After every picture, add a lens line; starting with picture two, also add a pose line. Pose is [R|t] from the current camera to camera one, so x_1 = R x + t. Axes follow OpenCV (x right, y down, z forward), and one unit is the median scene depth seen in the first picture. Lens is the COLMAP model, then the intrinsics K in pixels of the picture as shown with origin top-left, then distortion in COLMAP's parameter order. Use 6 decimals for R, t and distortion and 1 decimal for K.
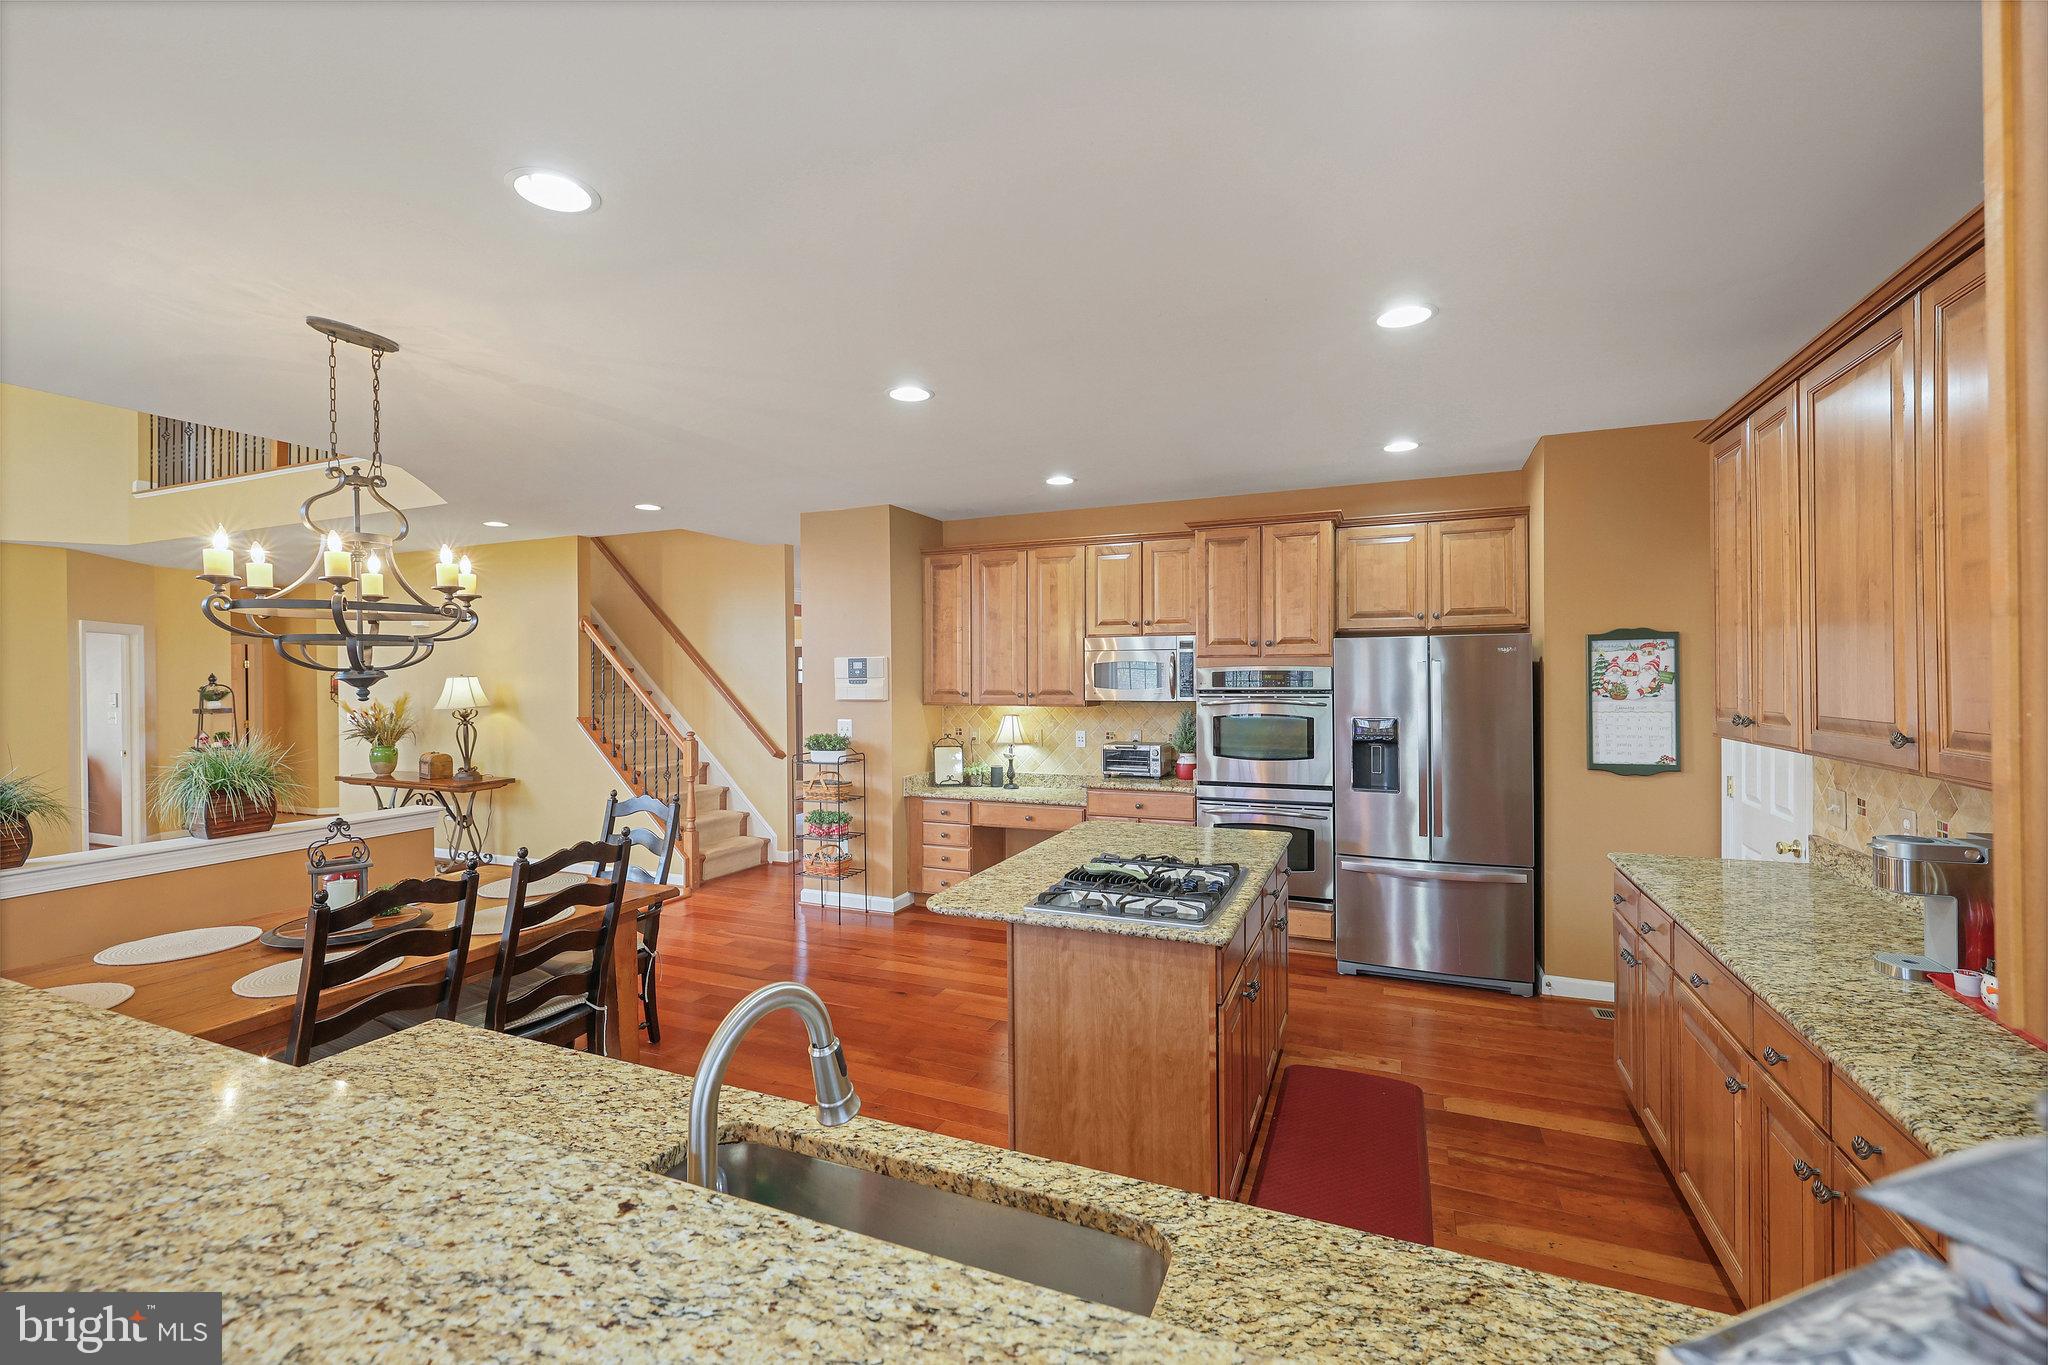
lens RADIAL K [[871.5, 0, 1018.9], [0, 871.5, 675.9], [0, 0, 1]] dist [-0.002034, 0.000029]
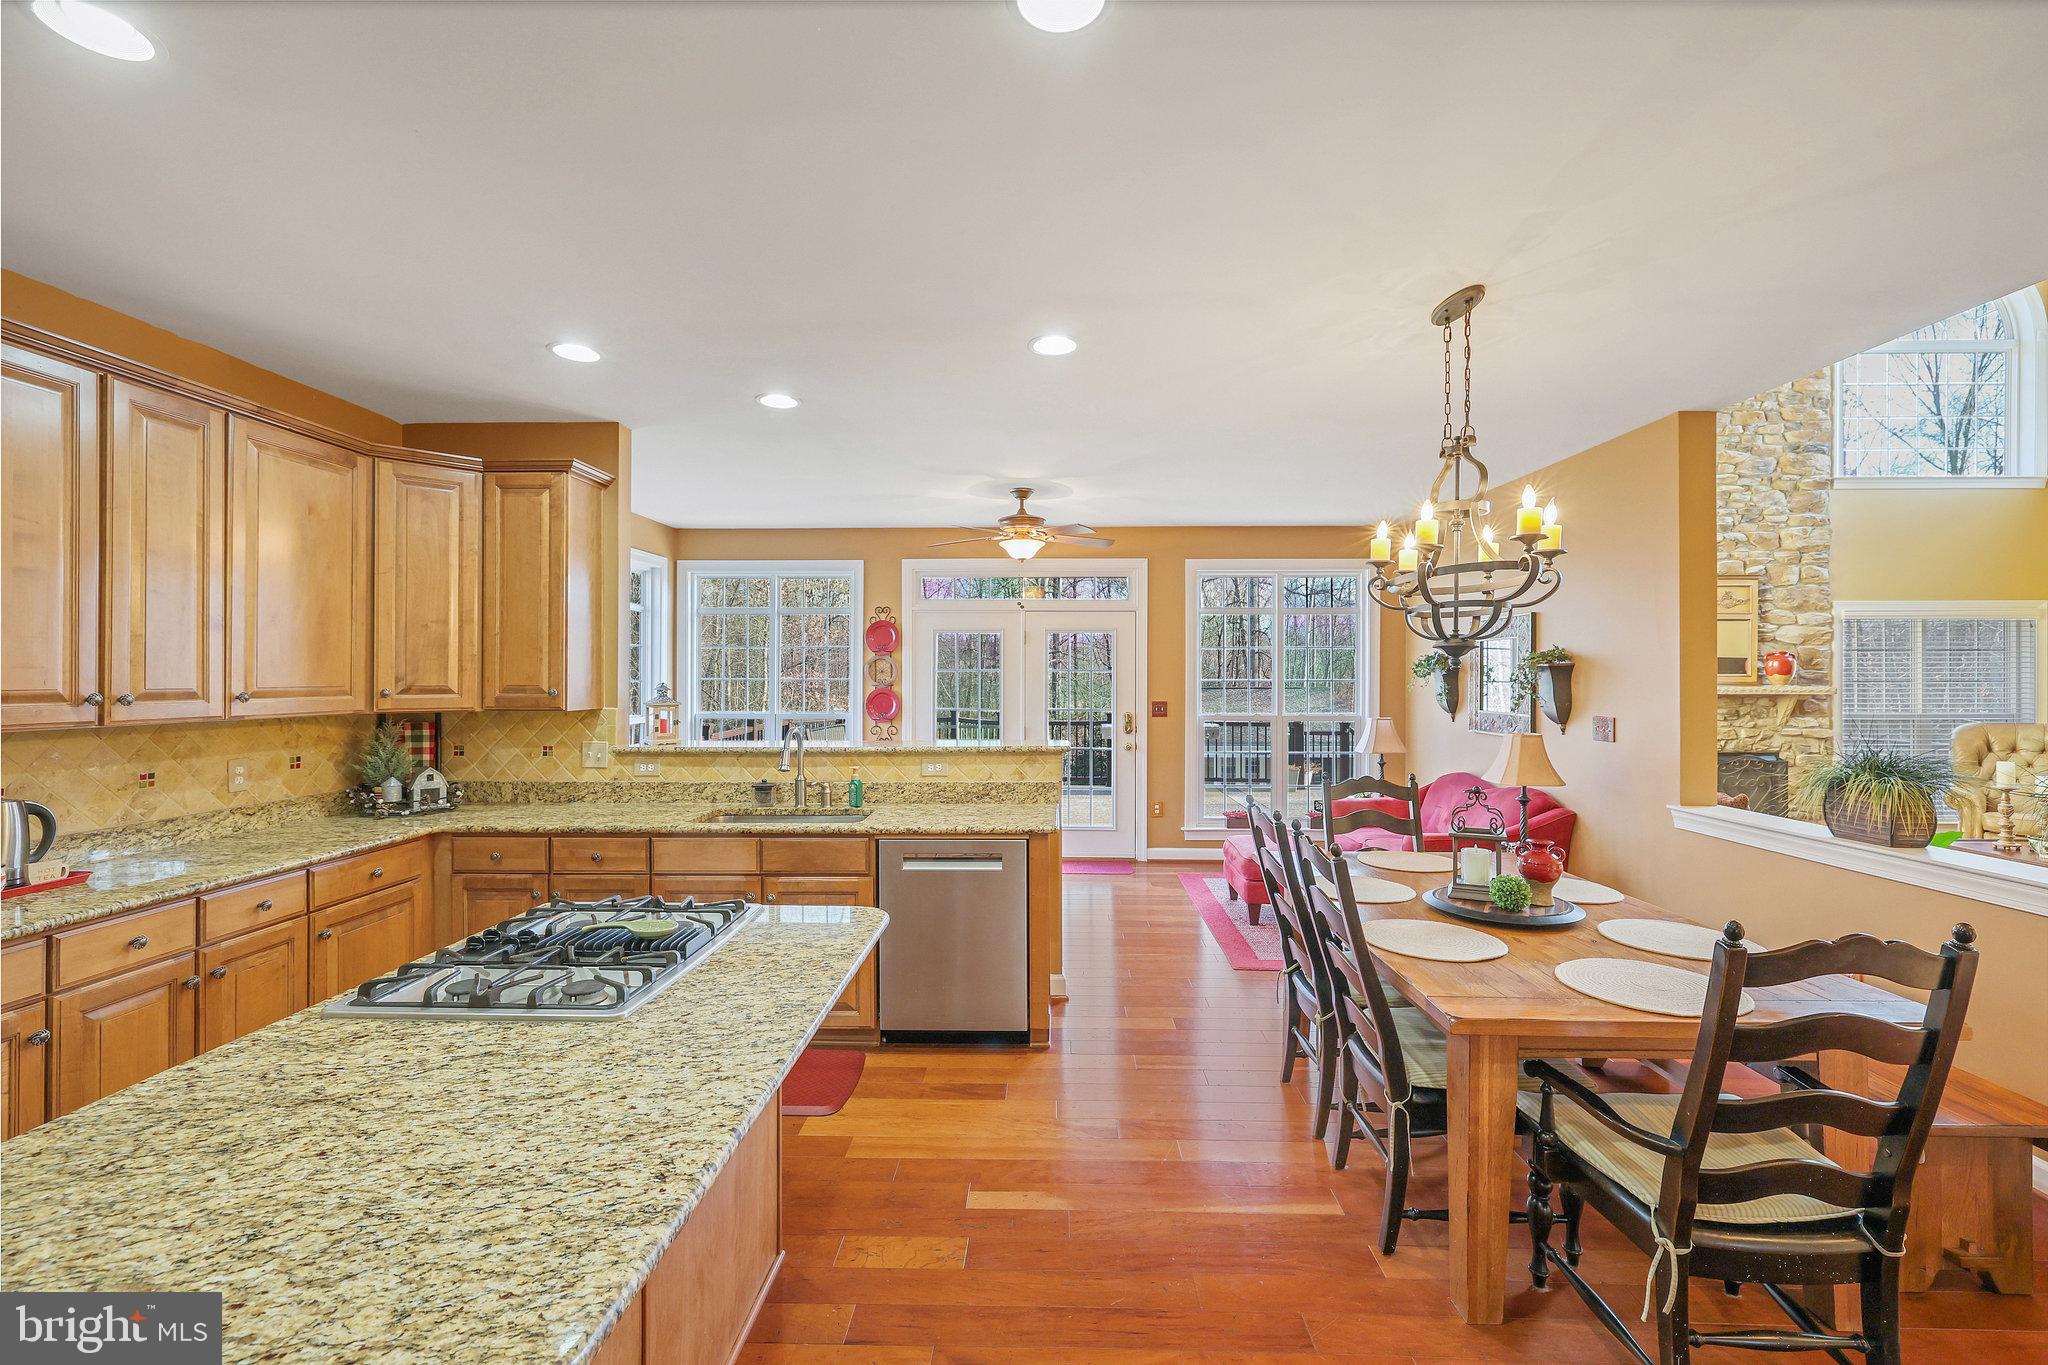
lens RADIAL K [[871.5, 0, 1018.9], [0, 871.5, 675.9], [0, 0, 1]] dist [-0.002034, 0.000029]
pose [[-0.930487, 0.007075, -0.366256, 0.042073], [0.007919, 0.999968, -0.000800, 0.017240], [0.366239, -0.003645, -0.930514, 1.020050]]
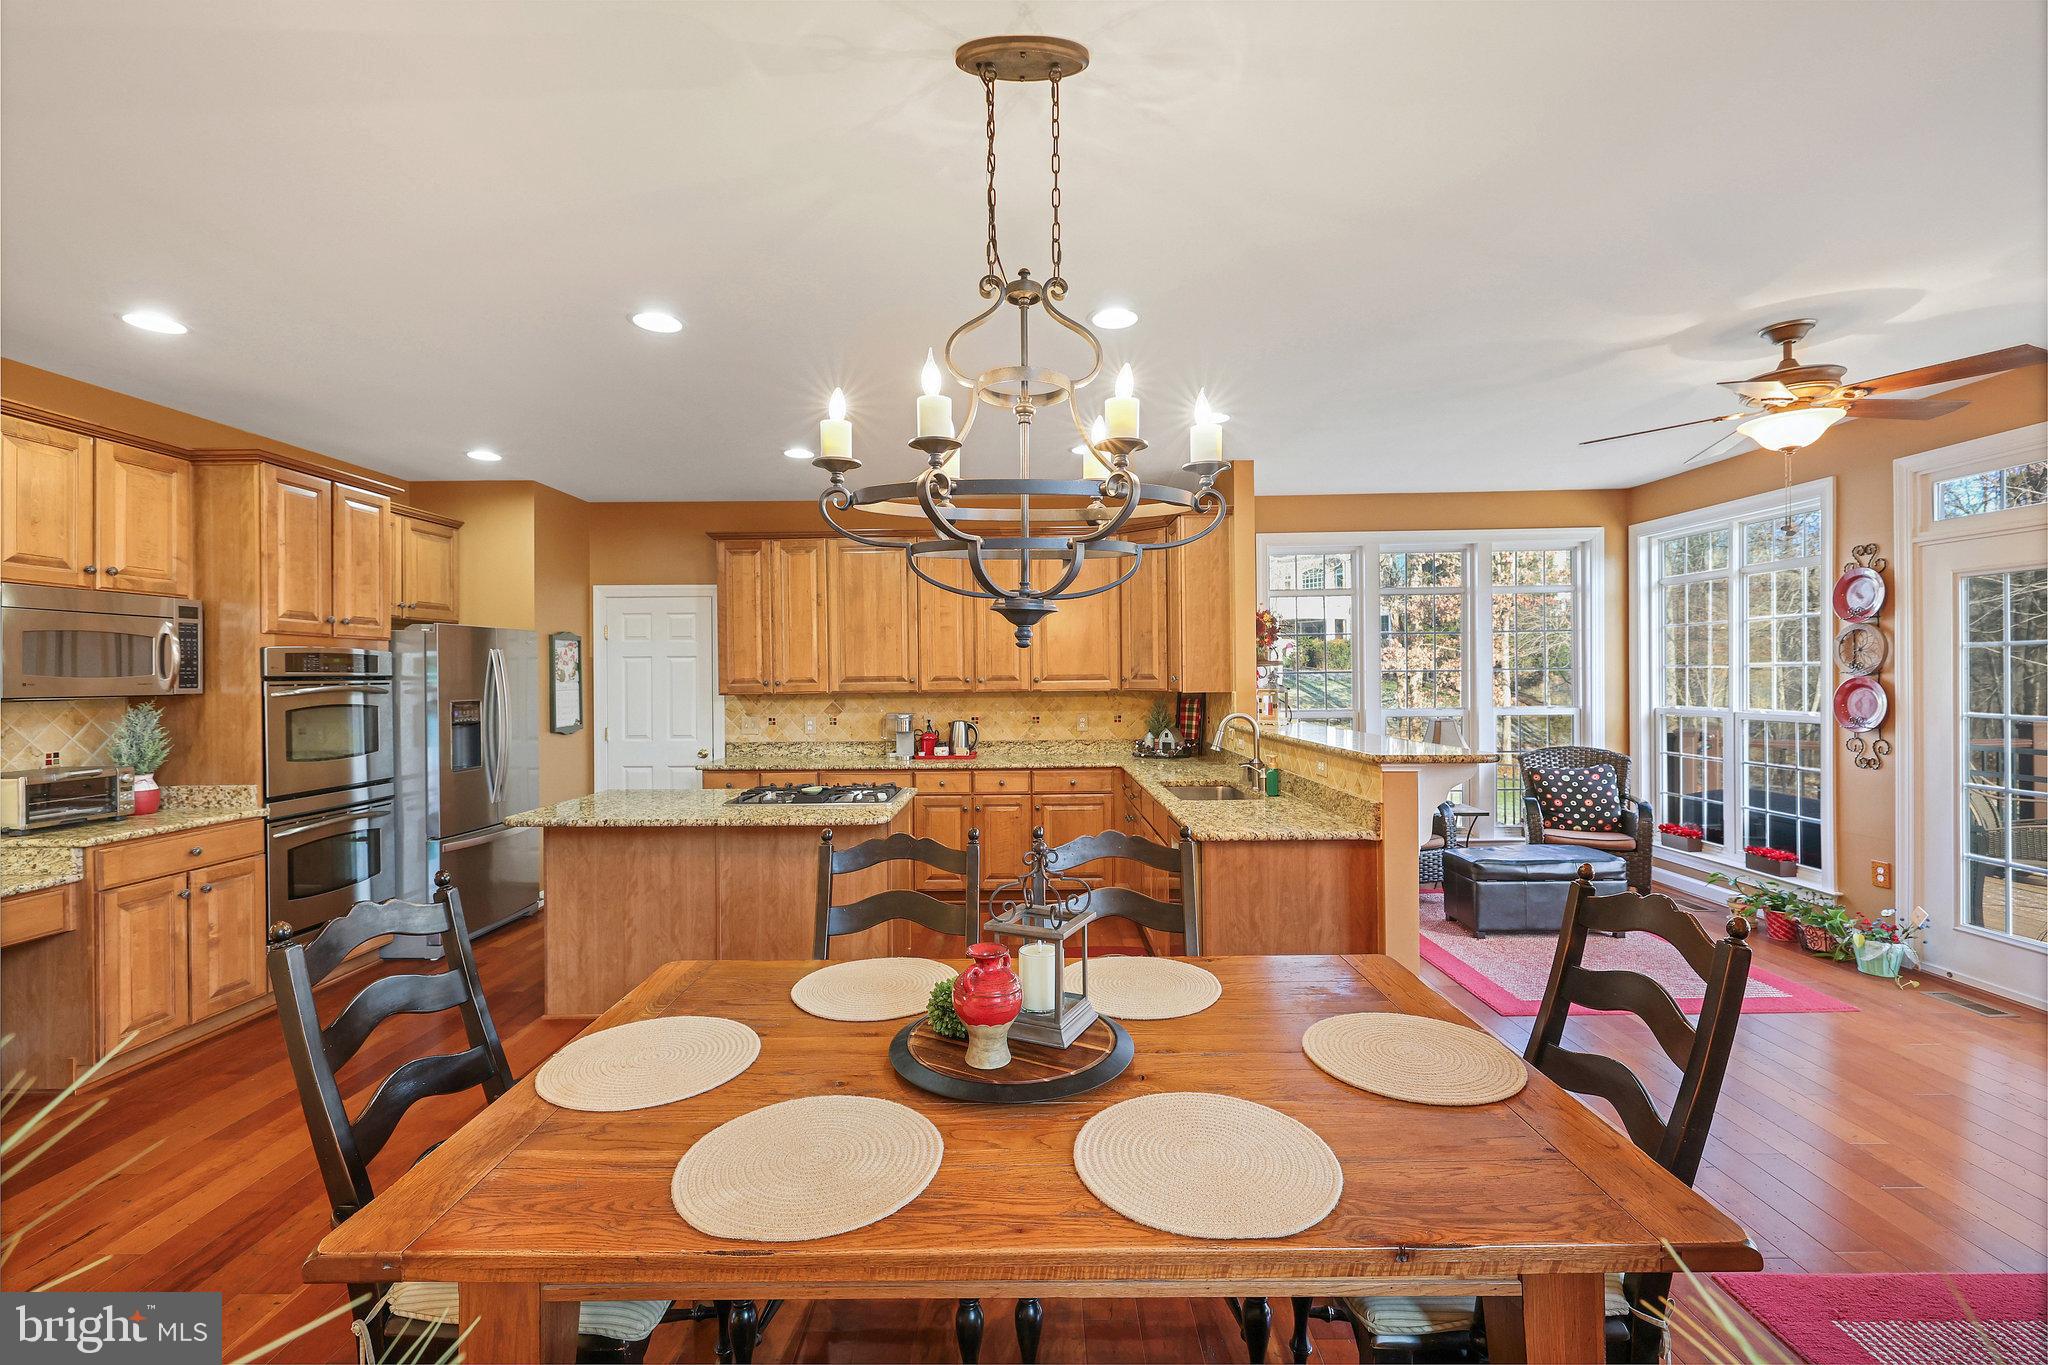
lens RADIAL K [[871.5, 0, 1018.9], [0, 871.5, 675.9], [0, 0, 1]] dist [-0.002034, 0.000029]
pose [[-0.386944, 0.011862, 0.922027, -0.777537], [0.011650, 0.999900, -0.007974, 0.031481], [-0.922029, 0.007656, -0.387044, 0.729934]]
